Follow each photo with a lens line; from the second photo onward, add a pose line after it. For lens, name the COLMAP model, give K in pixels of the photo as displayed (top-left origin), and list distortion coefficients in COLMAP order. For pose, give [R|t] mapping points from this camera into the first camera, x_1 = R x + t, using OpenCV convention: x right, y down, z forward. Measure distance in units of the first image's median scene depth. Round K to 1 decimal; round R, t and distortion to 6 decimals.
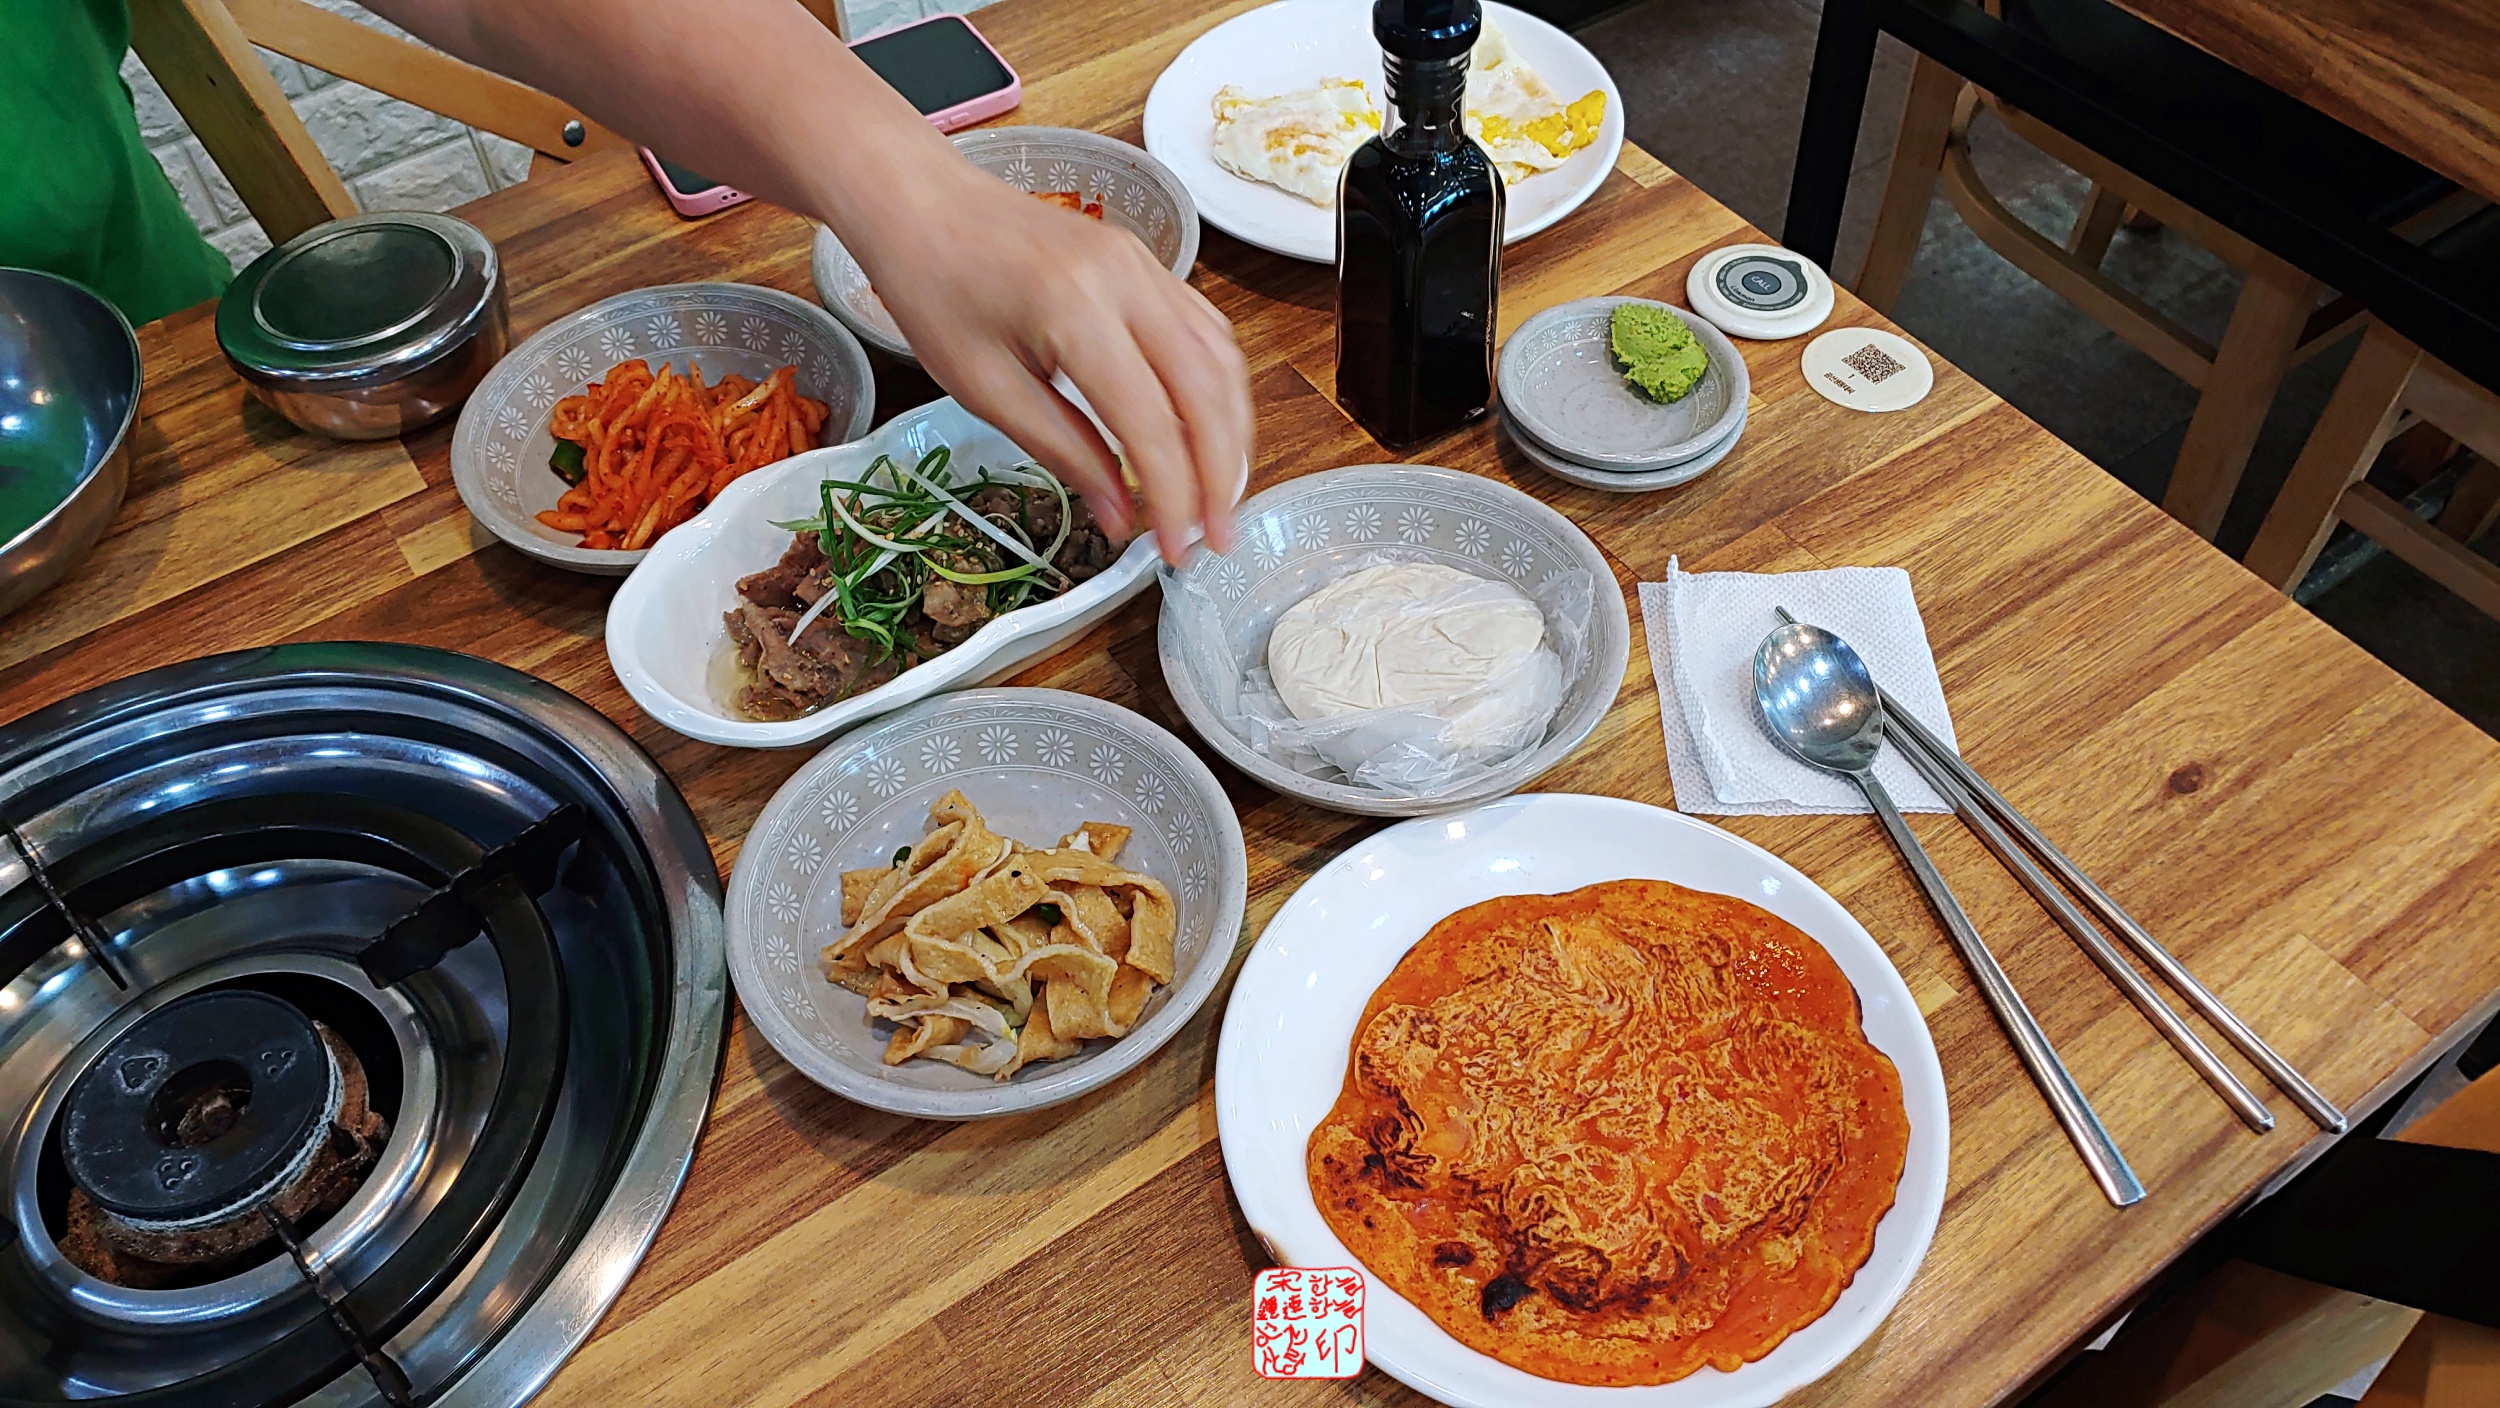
lens RADIAL K [[2132.0, 0, 1250.0], [0, 2132.0, 704.0], [0, 0, 1]] dist [-0.060385, 0.005150]
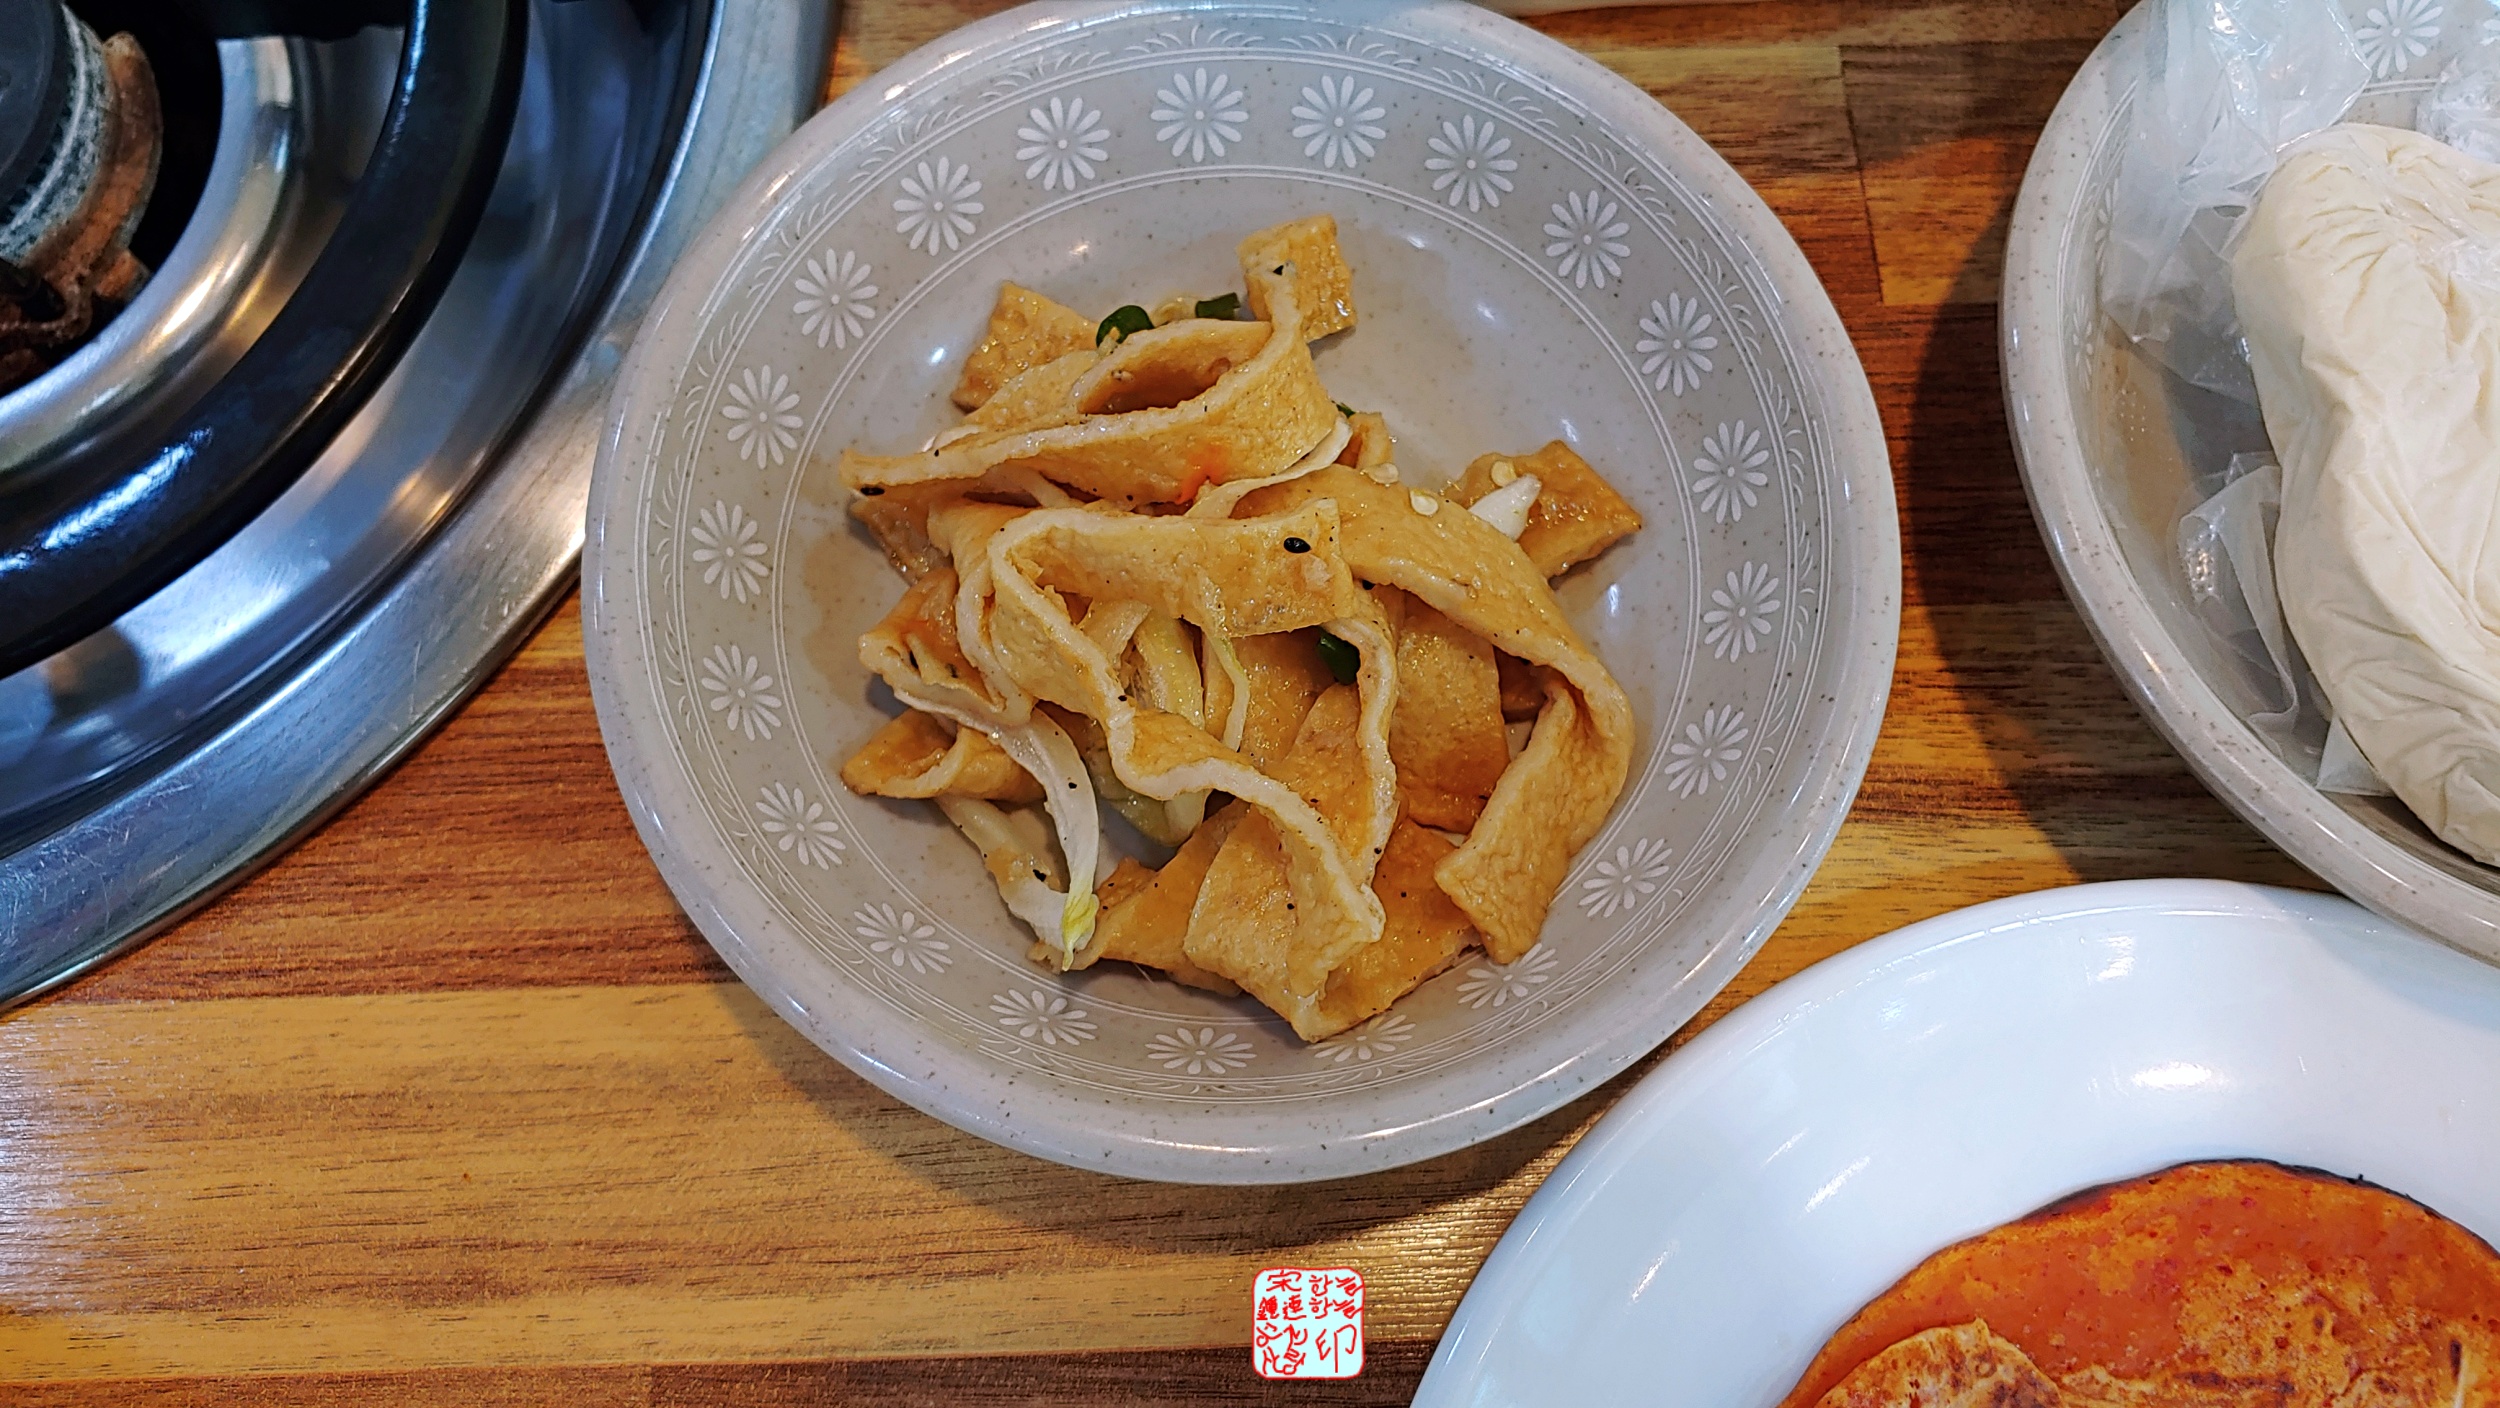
lens RADIAL K [[2132.0, 0, 1250.0], [0, 2132.0, 704.0], [0, 0, 1]] dist [-0.060385, 0.005150]
pose [[0.848312, 0.506723, -0.153621, -0.033819], [-0.410499, 0.812632, 0.413667, -0.041458], [0.334452, -0.287858, 0.897374, 0.501411]]
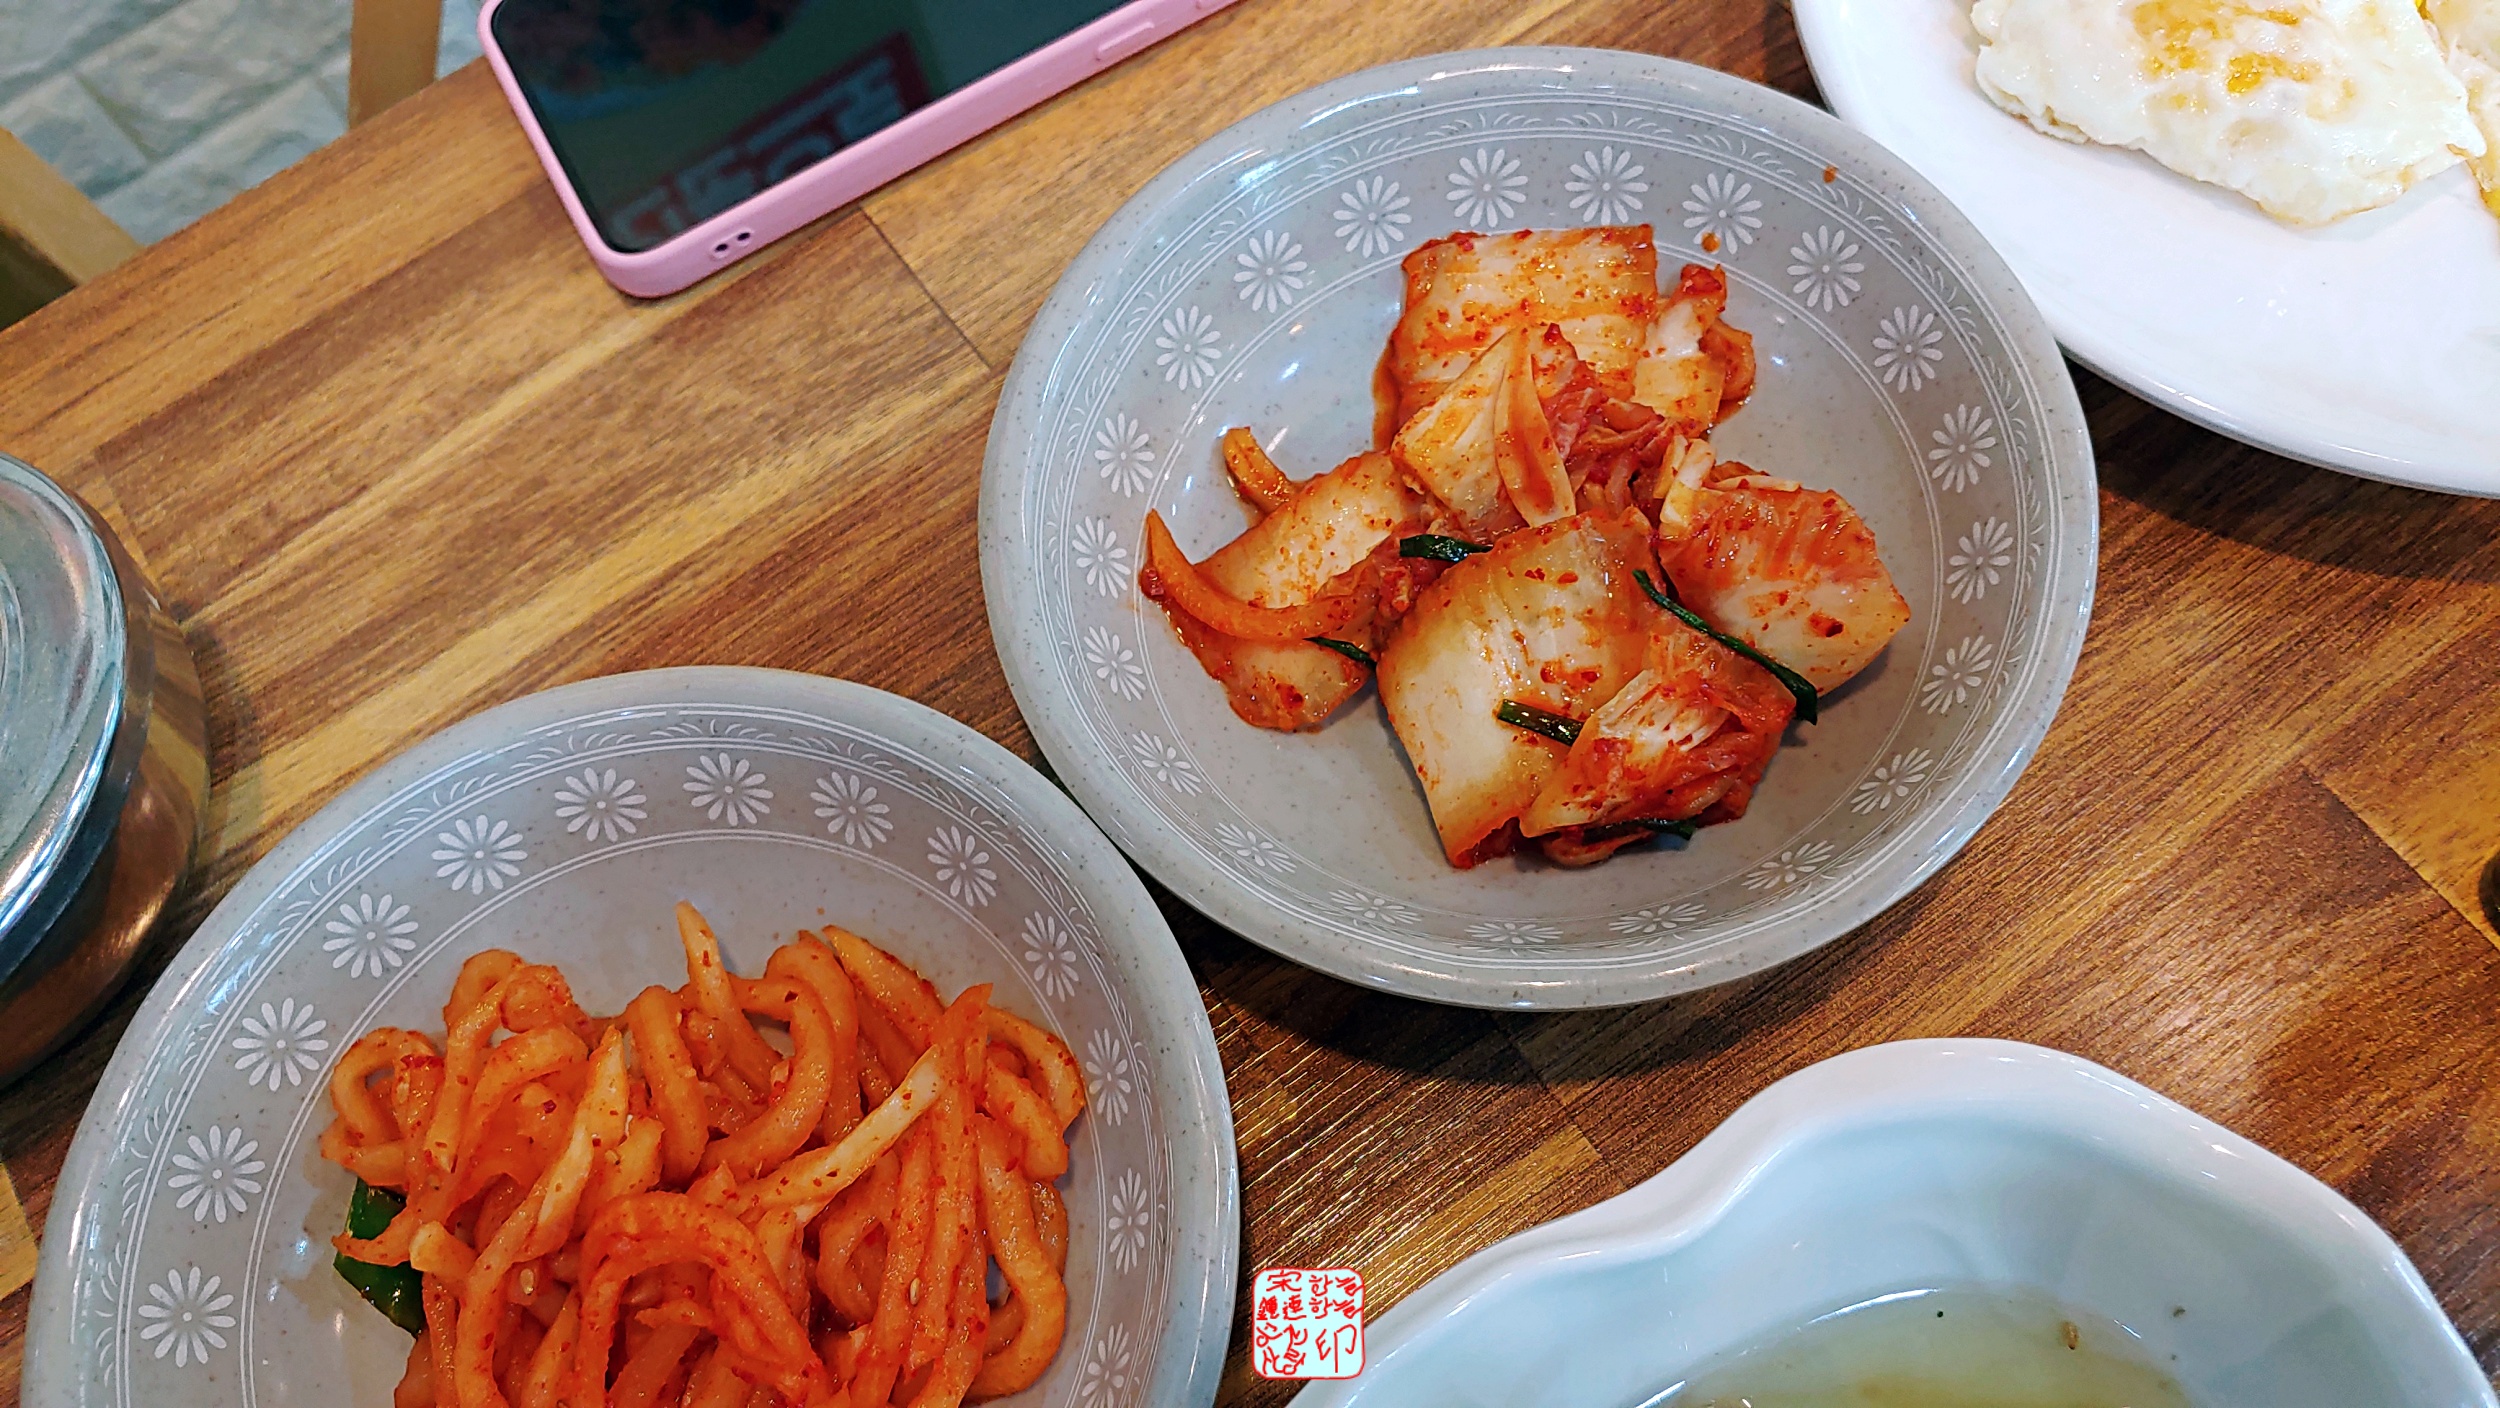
lens RADIAL K [[2132.0, 0, 1250.0], [0, 2132.0, 704.0], [0, 0, 1]] dist [-0.060385, 0.005150]
pose [[0.997204, -0.046578, -0.058442, -0.150329], [0.060326, 0.963283, 0.261622, -0.295412], [0.044110, -0.264416, 0.963399, 0.692527]]
